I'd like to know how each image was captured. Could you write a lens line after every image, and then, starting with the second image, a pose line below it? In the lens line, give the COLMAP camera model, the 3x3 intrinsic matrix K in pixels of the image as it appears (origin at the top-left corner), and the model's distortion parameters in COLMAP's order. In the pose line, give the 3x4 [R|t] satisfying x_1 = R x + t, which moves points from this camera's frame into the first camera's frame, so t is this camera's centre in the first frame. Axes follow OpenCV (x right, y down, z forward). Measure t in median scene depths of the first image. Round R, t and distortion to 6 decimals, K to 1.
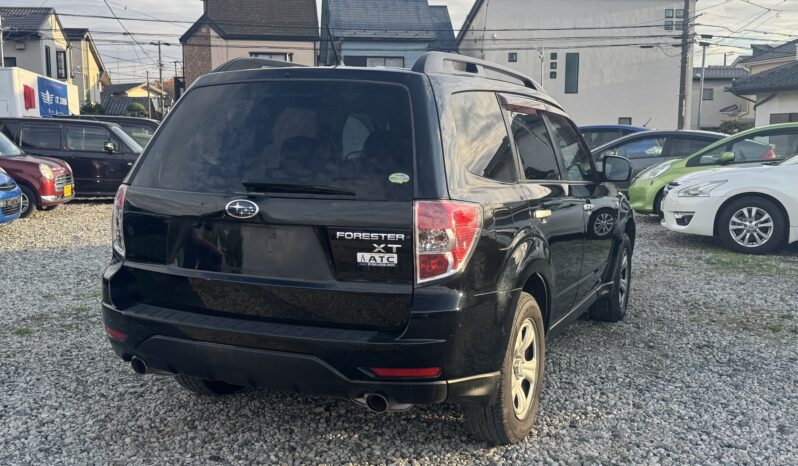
lens RADIAL K [[798.6, 0, 399.0], [0, 798.6, 233.0], [0, 0, 1]] dist [0.207603, -0.425640]
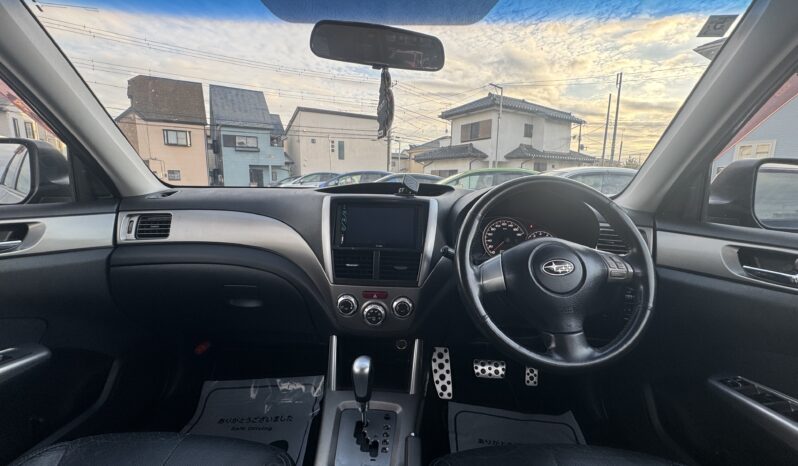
lens RADIAL K [[334.2, 0, 399.0], [0, 334.2, 233.0], [0, 0, 1]] dist [-0.020863, 0.000039]
pose [[0.924670, -0.046513, 0.377919, 0.094364], [0.032983, 0.998565, 0.042198, -0.100437], [-0.379339, -0.026555, 0.924877, 1.283661]]
